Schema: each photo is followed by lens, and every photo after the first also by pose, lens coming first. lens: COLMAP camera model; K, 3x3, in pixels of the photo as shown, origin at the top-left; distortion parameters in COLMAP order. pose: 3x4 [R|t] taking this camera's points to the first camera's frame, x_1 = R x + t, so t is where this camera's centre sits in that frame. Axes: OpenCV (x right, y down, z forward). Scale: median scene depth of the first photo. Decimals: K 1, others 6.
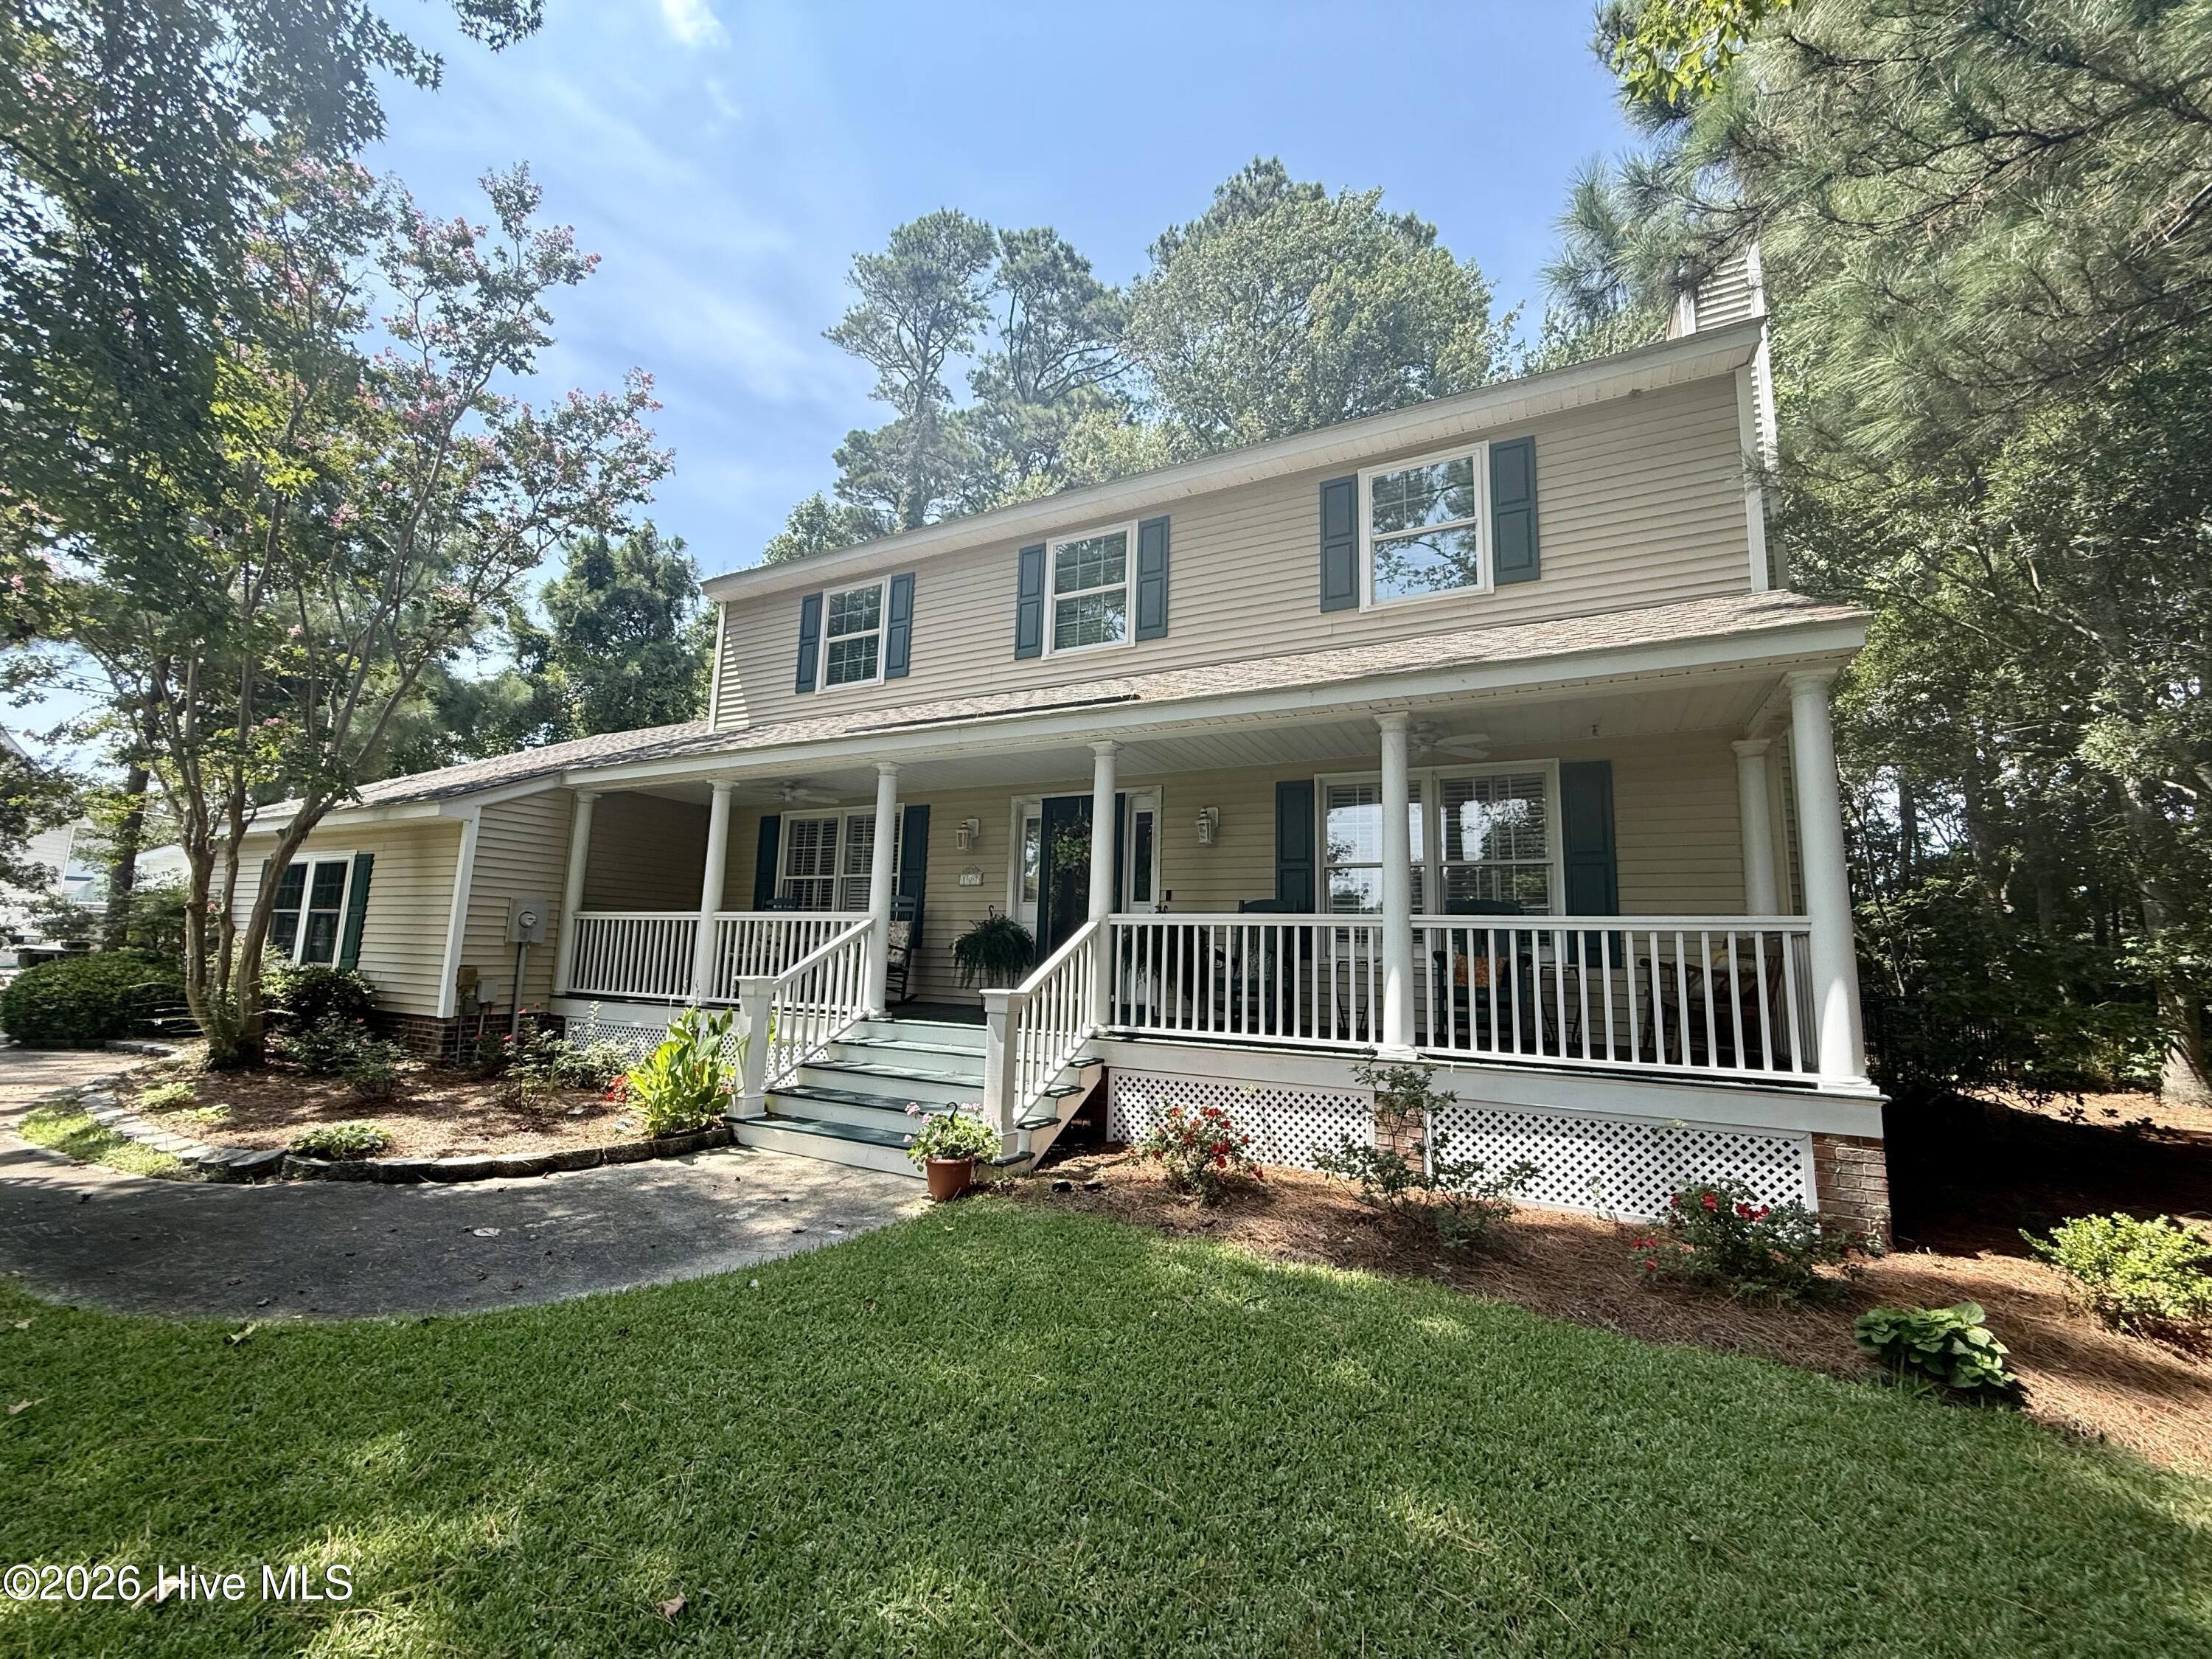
lens RADIAL K [[881.5, 0, 1098.8], [0, 881.5, 837.2], [0, 0, 1]] dist [0.001771, 0.000192]
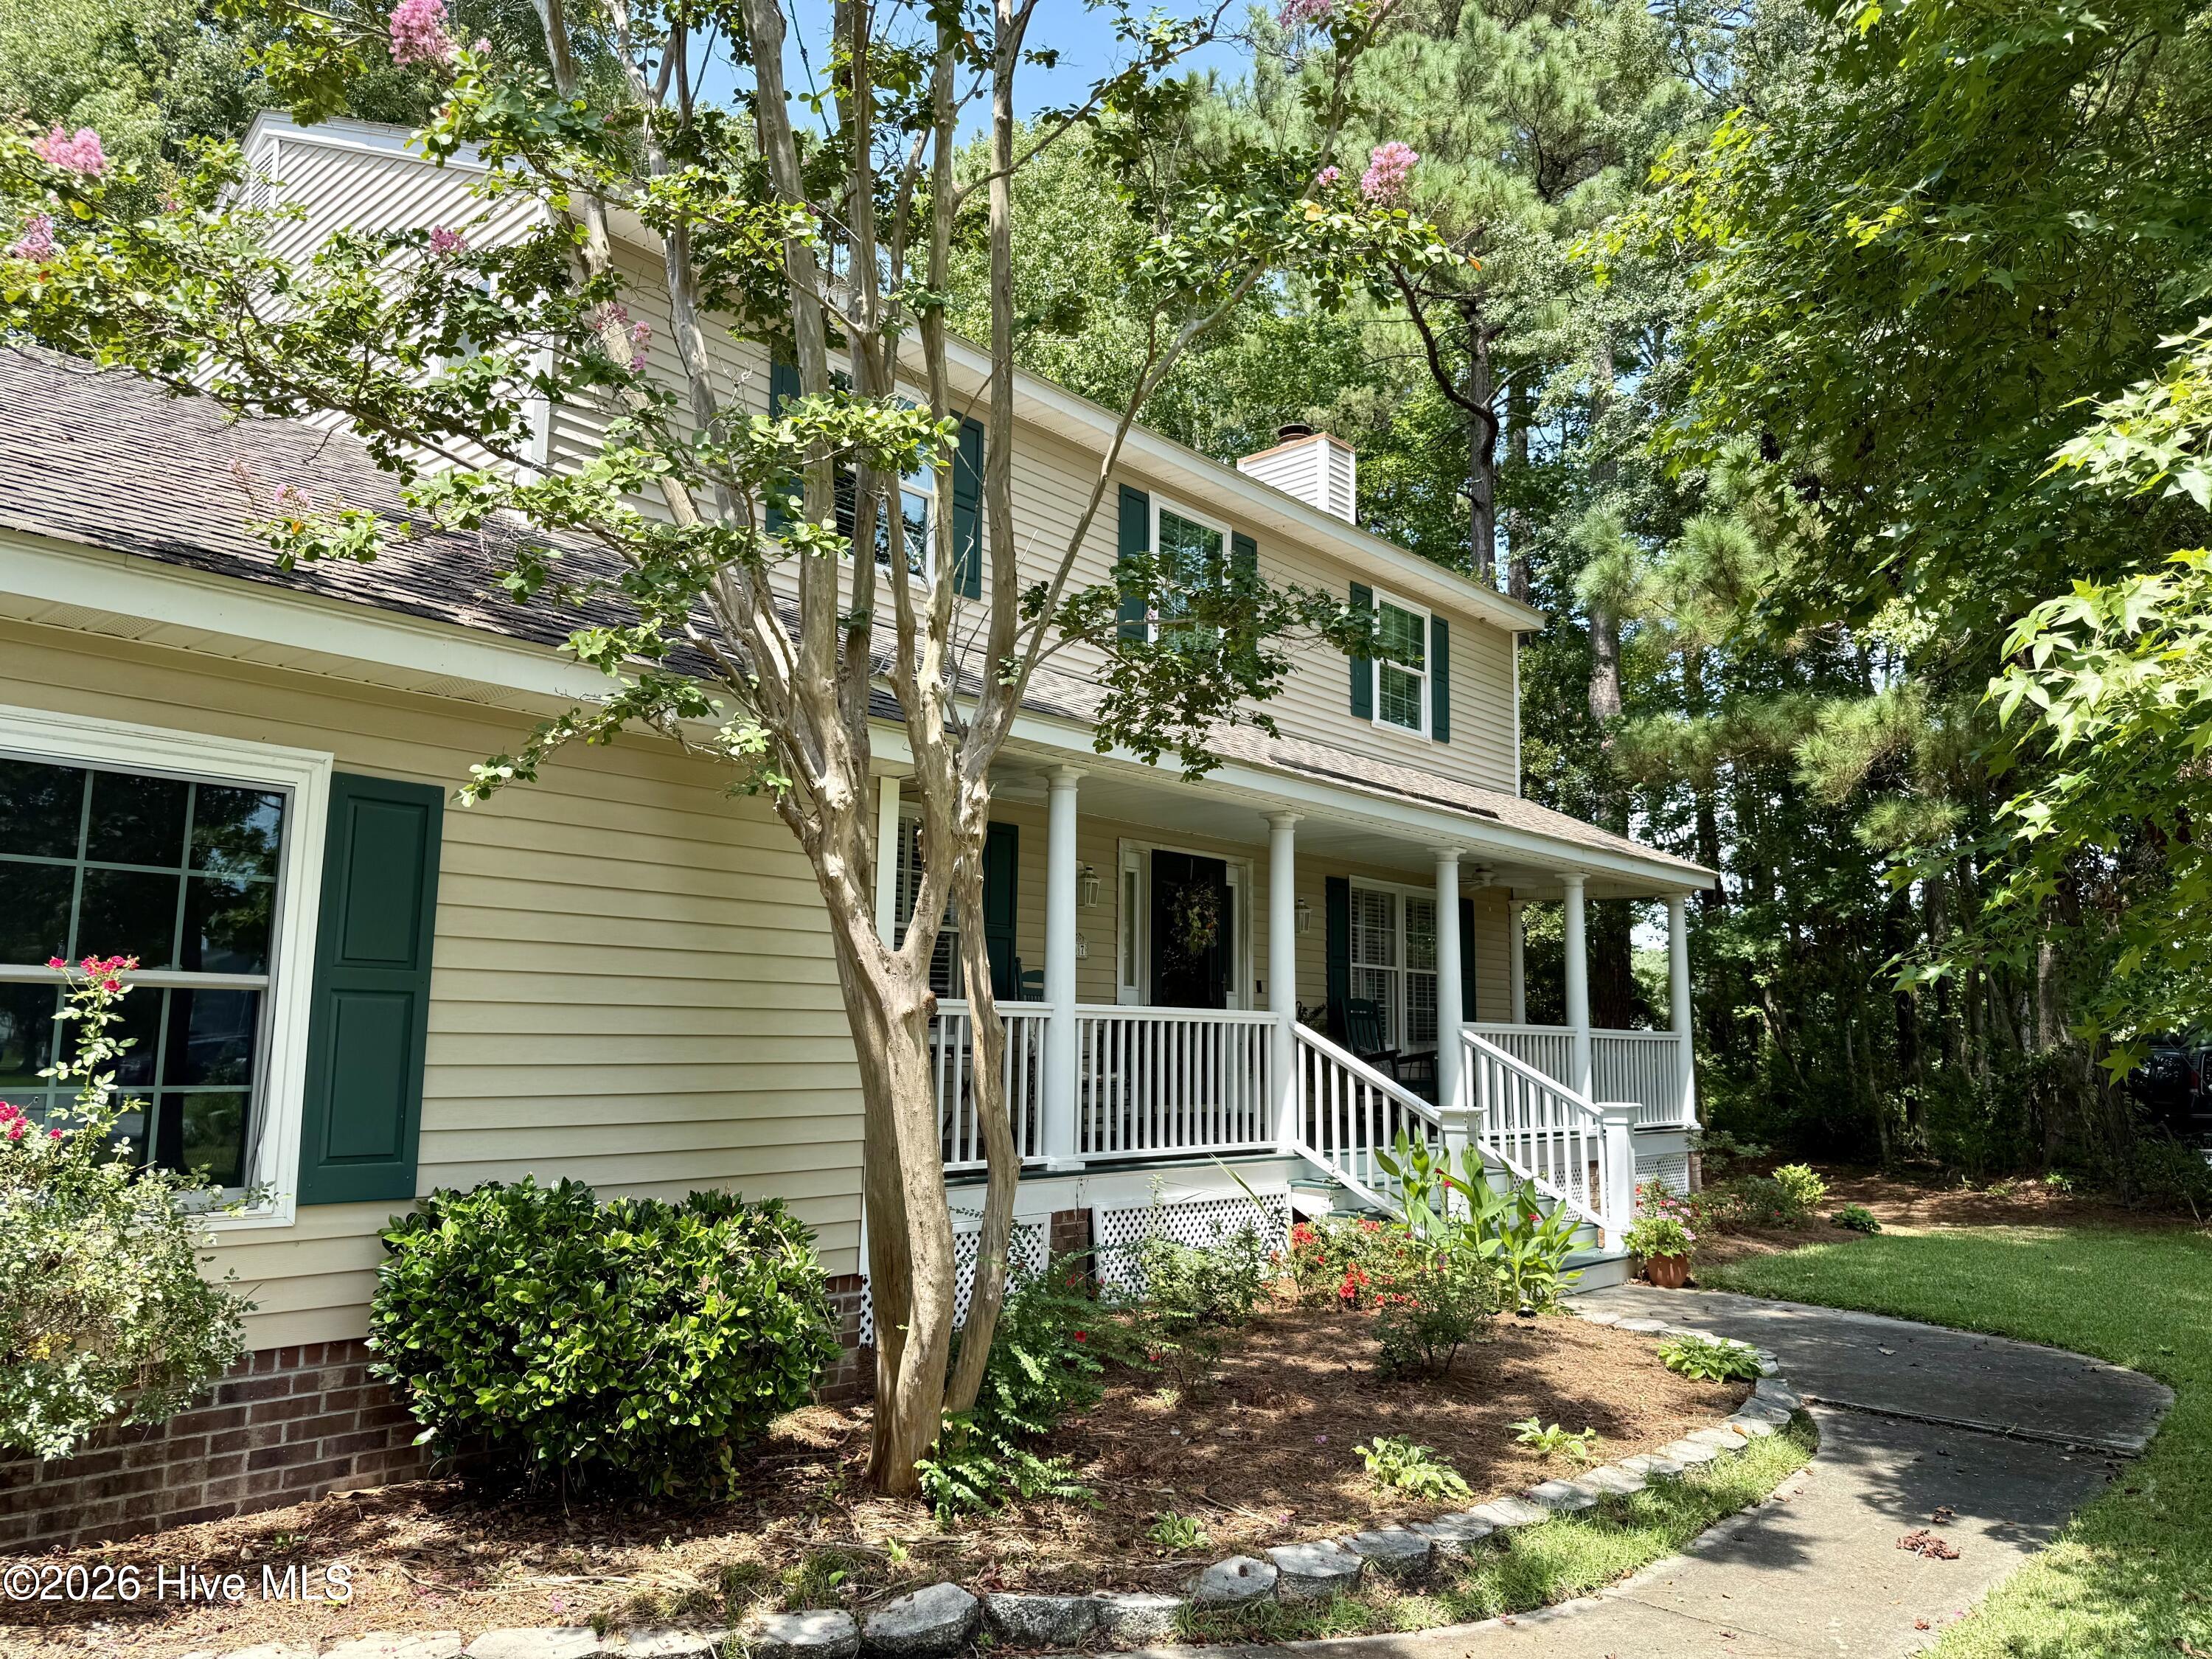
lens RADIAL K [[1556.9, 0, 1103.8], [0, 1556.9, 850.5], [0, 0, 1]] dist [0.034854, -0.045634]
pose [[0.246173, 0.099429, 0.964112, -1.607158], [-0.120026, 0.990195, -0.071472, 0.065409], [-0.961765, -0.098124, 0.255694, 0.841378]]
